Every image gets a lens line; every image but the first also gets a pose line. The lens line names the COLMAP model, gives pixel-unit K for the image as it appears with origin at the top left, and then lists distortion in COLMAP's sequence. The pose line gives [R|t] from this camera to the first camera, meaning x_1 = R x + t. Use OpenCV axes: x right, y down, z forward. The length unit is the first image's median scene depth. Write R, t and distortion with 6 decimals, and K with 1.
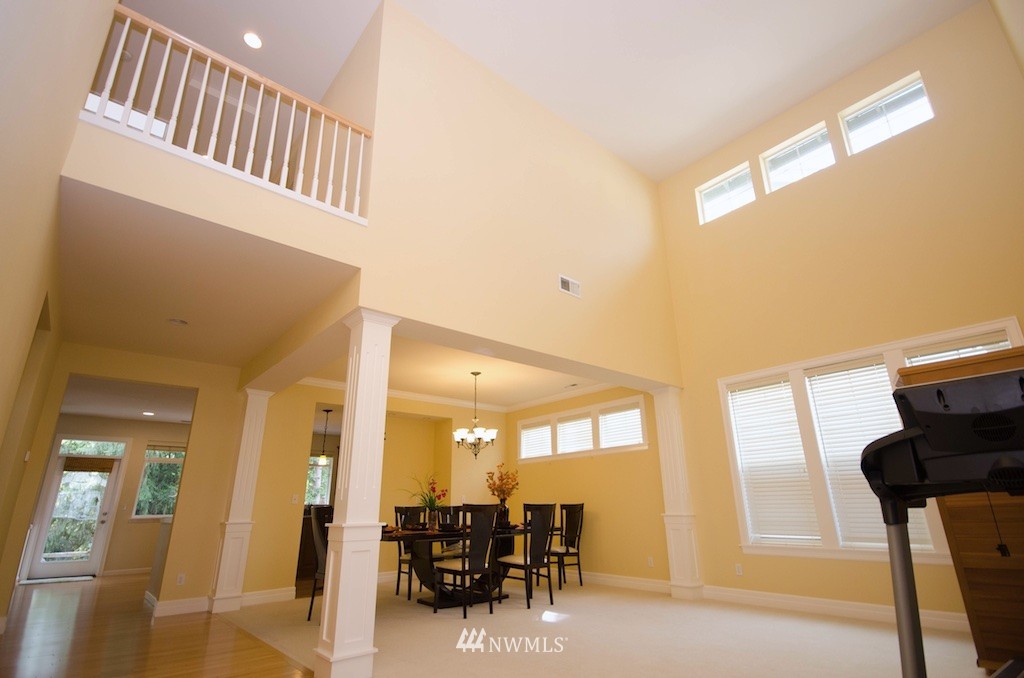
lens RADIAL K [[496.2, 0, 513.9], [0, 496.2, 351.4], [0, 0, 1]] dist [0.014752, 0.000380]
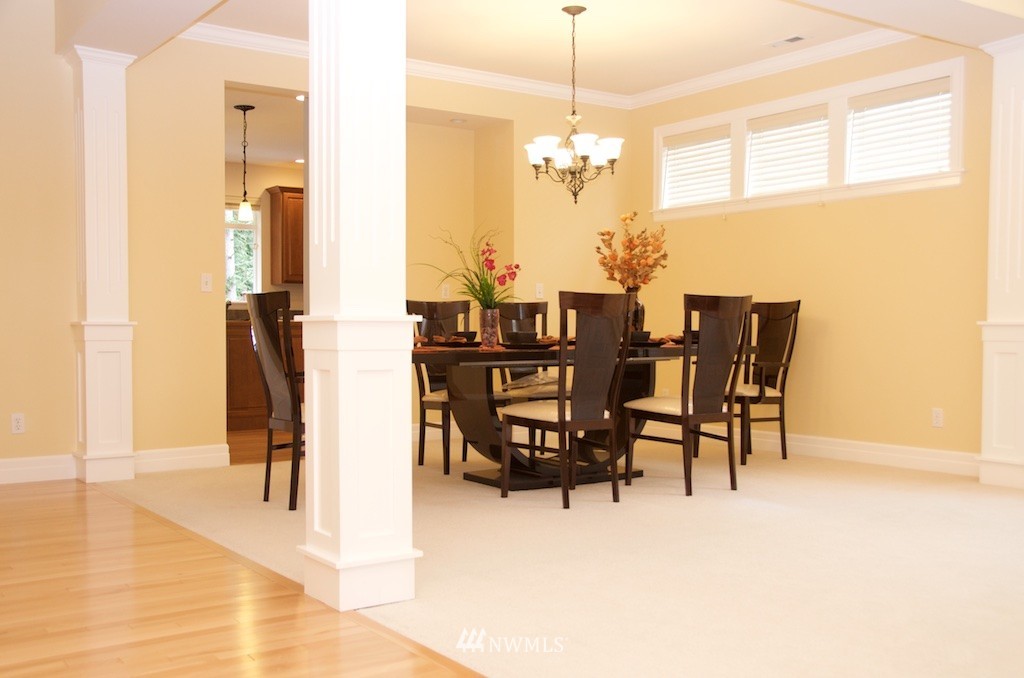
lens RADIAL K [[1035.6, 0, 512.8], [0, 1035.6, 363.2], [0, 0, 1]] dist [-0.091343, 0.296289]
pose [[0.995946, 0.018611, -0.088012, -0.049889], [0.012047, 0.941961, 0.335507, 0.036593], [0.089148, -0.335207, 0.937917, 0.050732]]
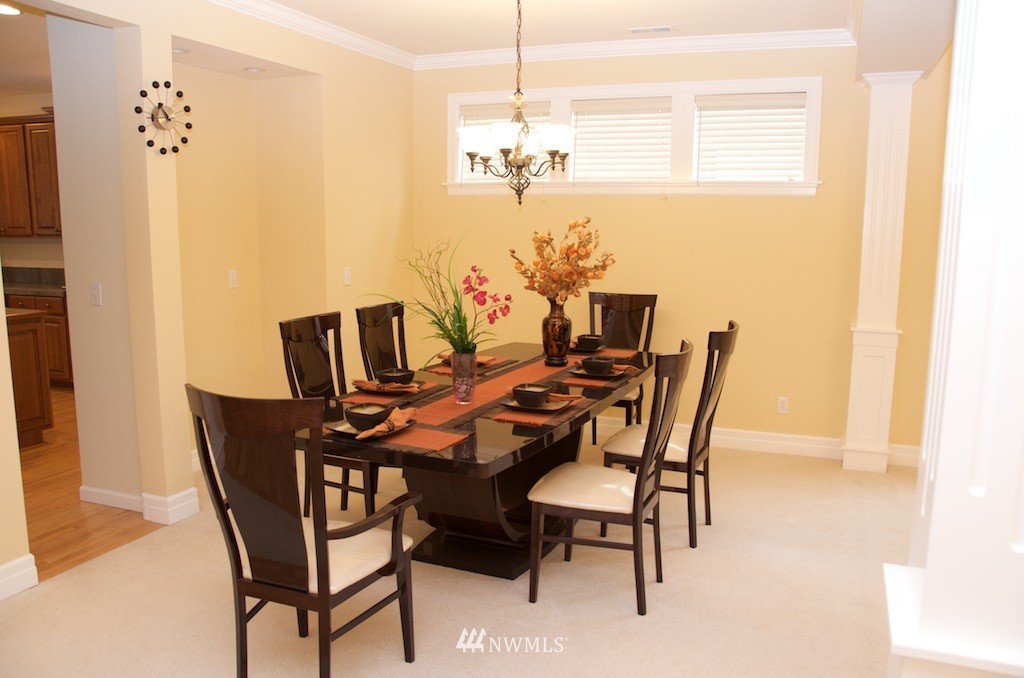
lens RADIAL K [[811.2, 0, 513.3], [0, 811.2, 359.6], [0, 0, 1]] dist [-0.153114, 0.113179]
pose [[0.885664, -0.055846, 0.460957, -0.387510], [-0.161068, 0.894149, 0.417798, 0.071629], [-0.435497, -0.444274, 0.782920, 0.497979]]
